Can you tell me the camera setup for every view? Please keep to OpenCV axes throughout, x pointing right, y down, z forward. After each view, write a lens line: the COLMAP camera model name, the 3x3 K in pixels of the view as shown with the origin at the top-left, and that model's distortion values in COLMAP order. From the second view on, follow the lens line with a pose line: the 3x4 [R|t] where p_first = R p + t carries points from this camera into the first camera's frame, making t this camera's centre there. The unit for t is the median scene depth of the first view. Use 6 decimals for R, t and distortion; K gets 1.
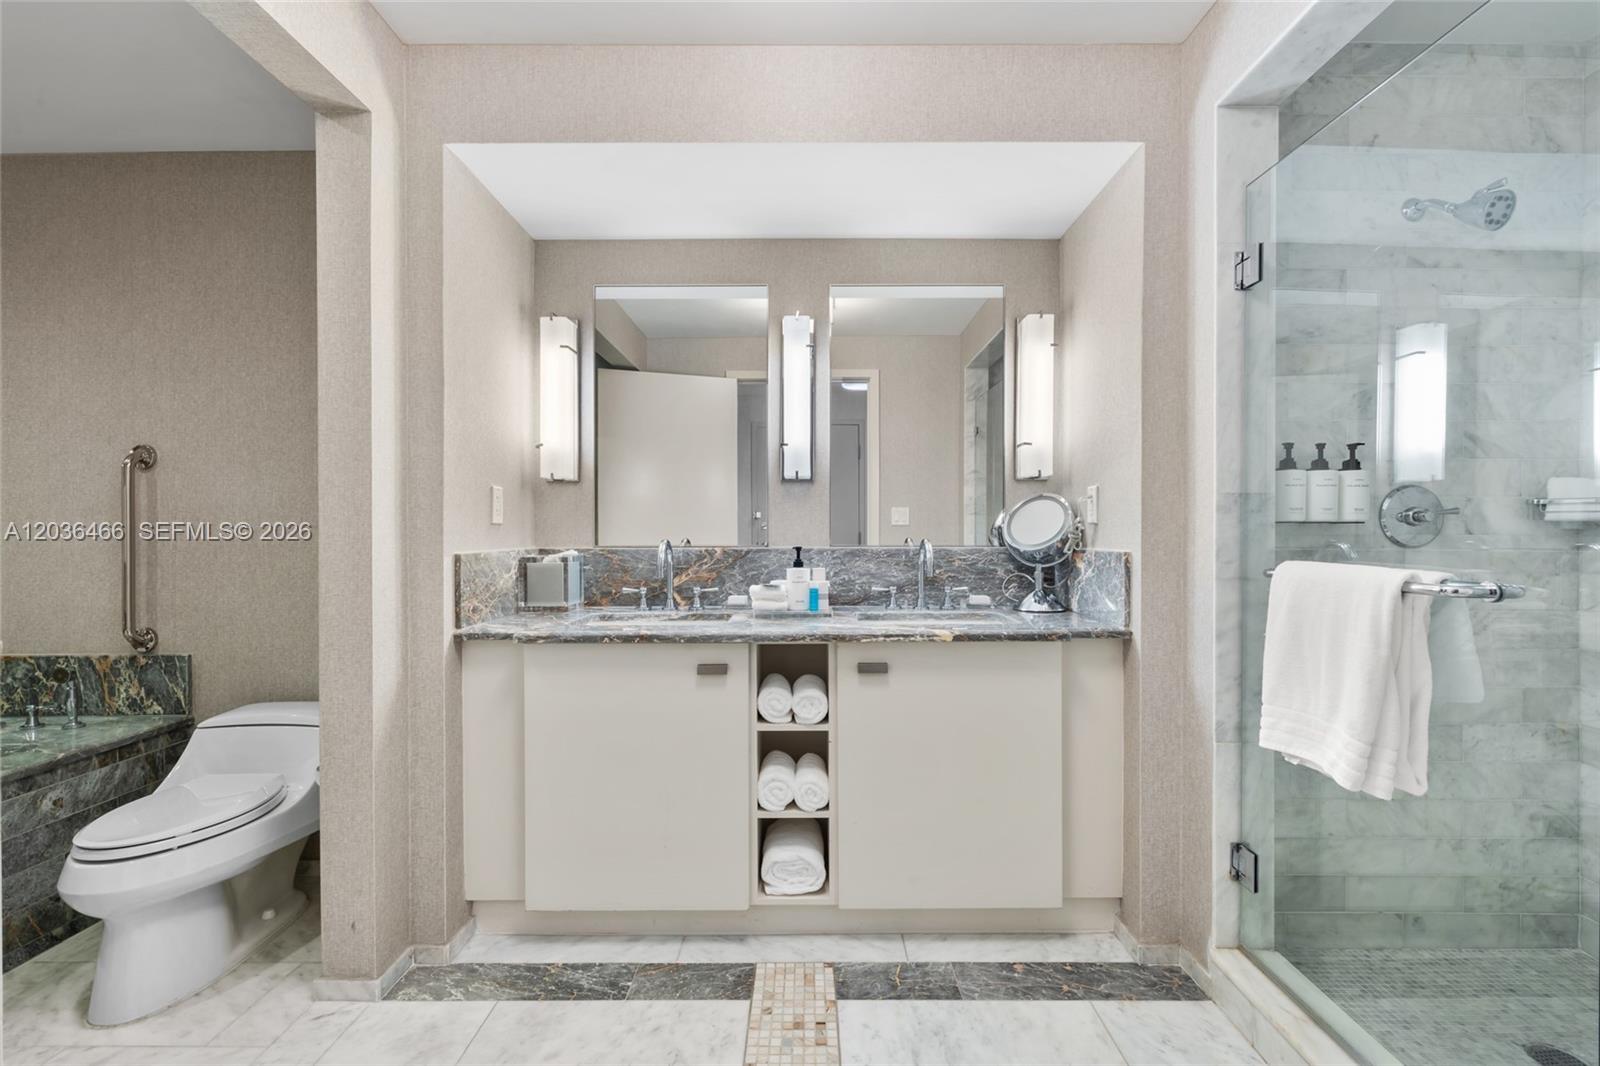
lens RADIAL K [[710.7, 0, 806.7], [0, 710.7, 527.1], [0, 0, 1]] dist [-0.004207, 0.000626]
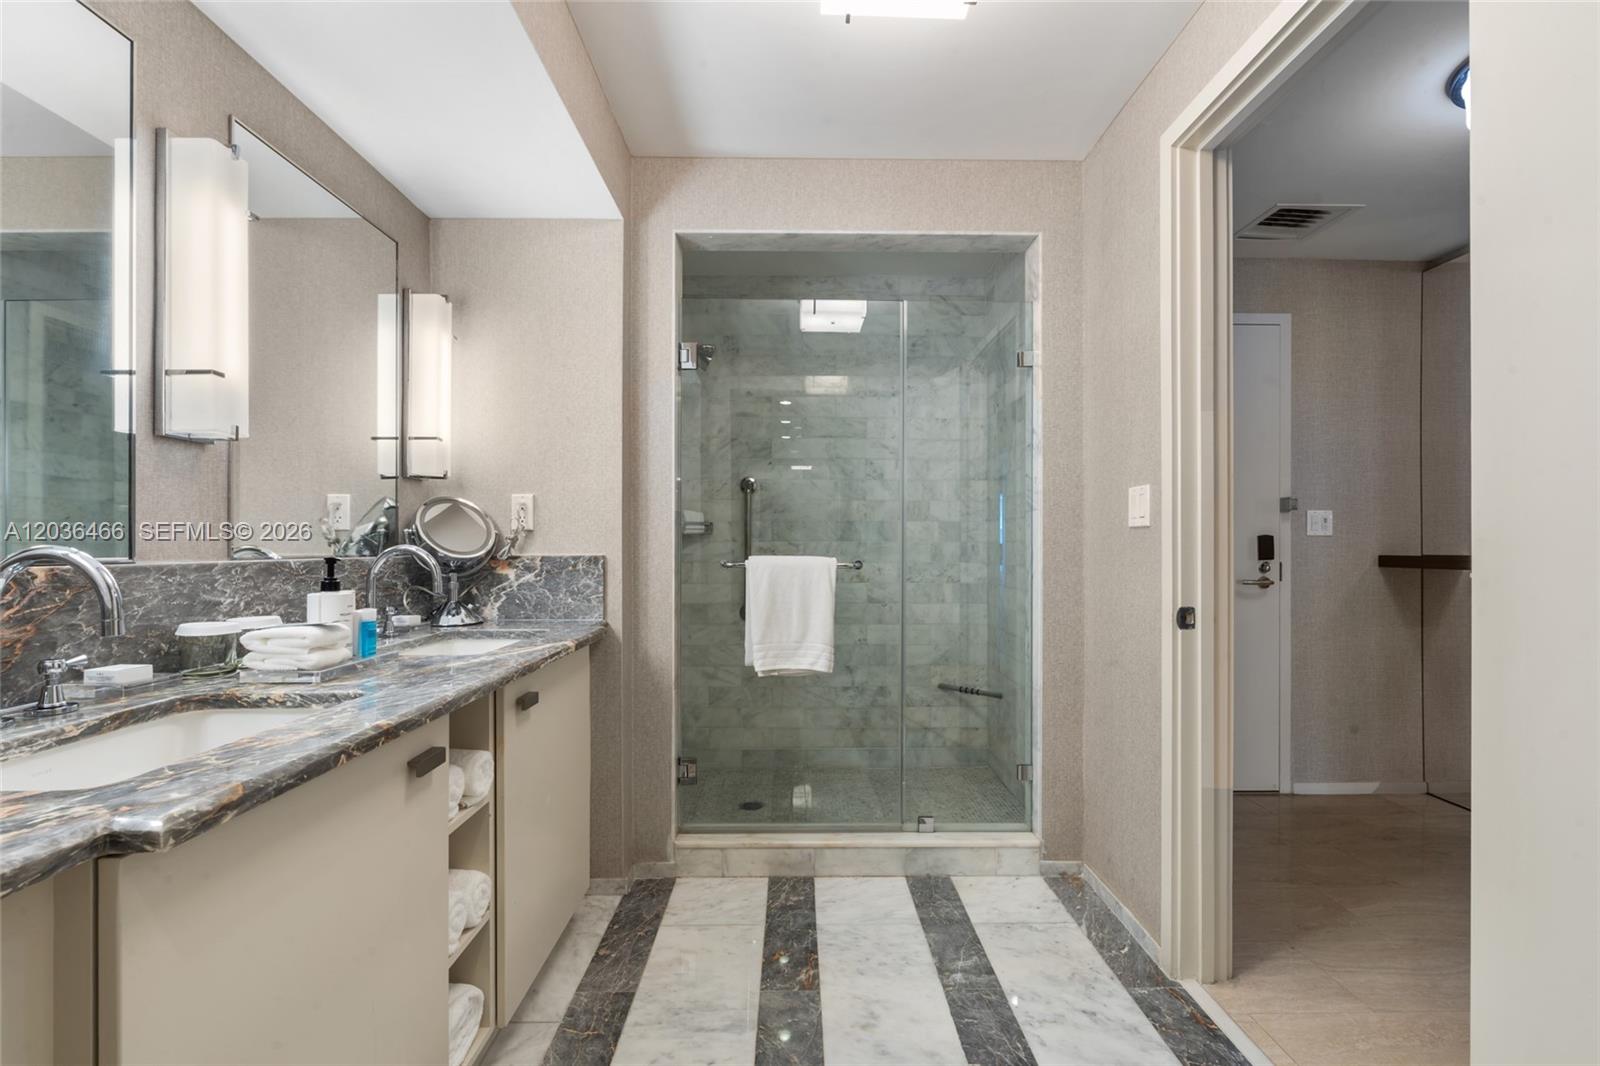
lens RADIAL K [[710.7, 0, 806.5], [0, 710.7, 543.5], [0, 0, 1]] dist [-0.004207, 0.000626]
pose [[-0.028335, 0.003738, 0.999592, -0.760285], [-0.003155, 0.999988, -0.003829, 0.019231], [-0.999594, -0.003263, -0.028323, 0.730758]]
